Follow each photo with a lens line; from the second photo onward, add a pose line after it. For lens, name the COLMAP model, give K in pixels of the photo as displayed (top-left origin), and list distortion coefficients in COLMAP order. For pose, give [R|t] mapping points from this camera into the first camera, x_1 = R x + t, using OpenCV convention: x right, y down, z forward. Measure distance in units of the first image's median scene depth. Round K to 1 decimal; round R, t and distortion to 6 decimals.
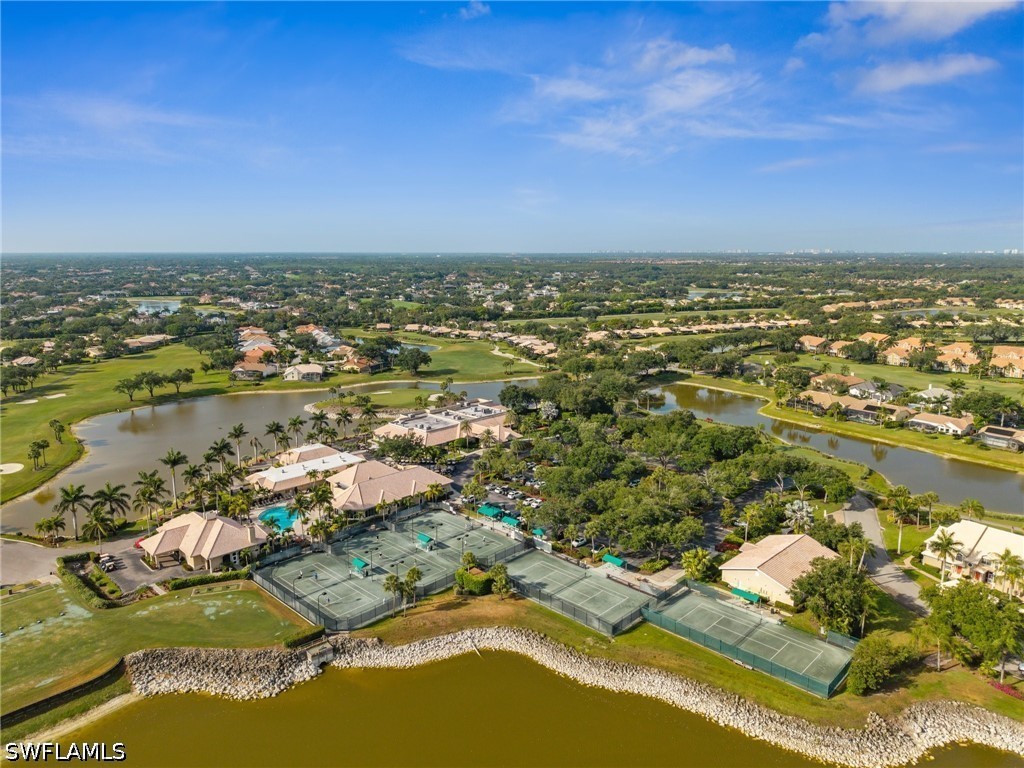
lens RADIAL K [[669.2, 0, 512.0], [0, 669.2, 384.0], [0, 0, 1]] dist [-0.004439, -0.002371]
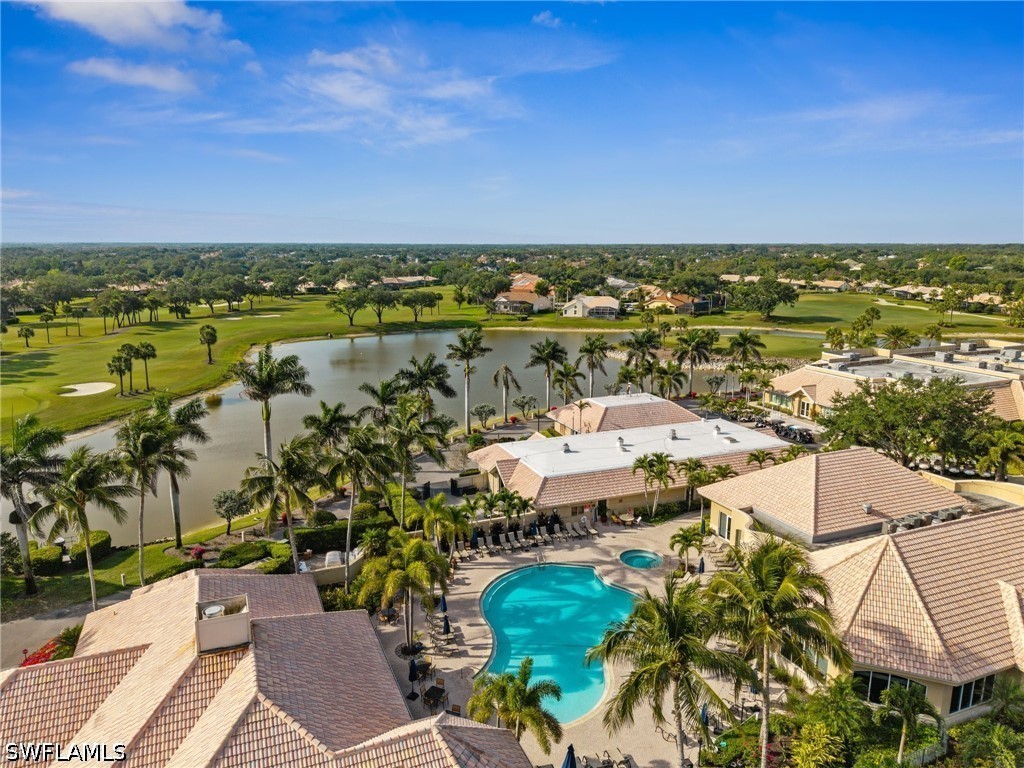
lens RADIAL K [[685.9, 0, 512.0], [0, 685.9, 384.0], [0, 0, 1]] dist [0.067953, -0.064615]
pose [[0.923897, 0.078372, -0.374530, -0.193417], [-0.074290, 0.996914, 0.025350, 0.073469], [0.375361, 0.004403, 0.926868, 0.536010]]
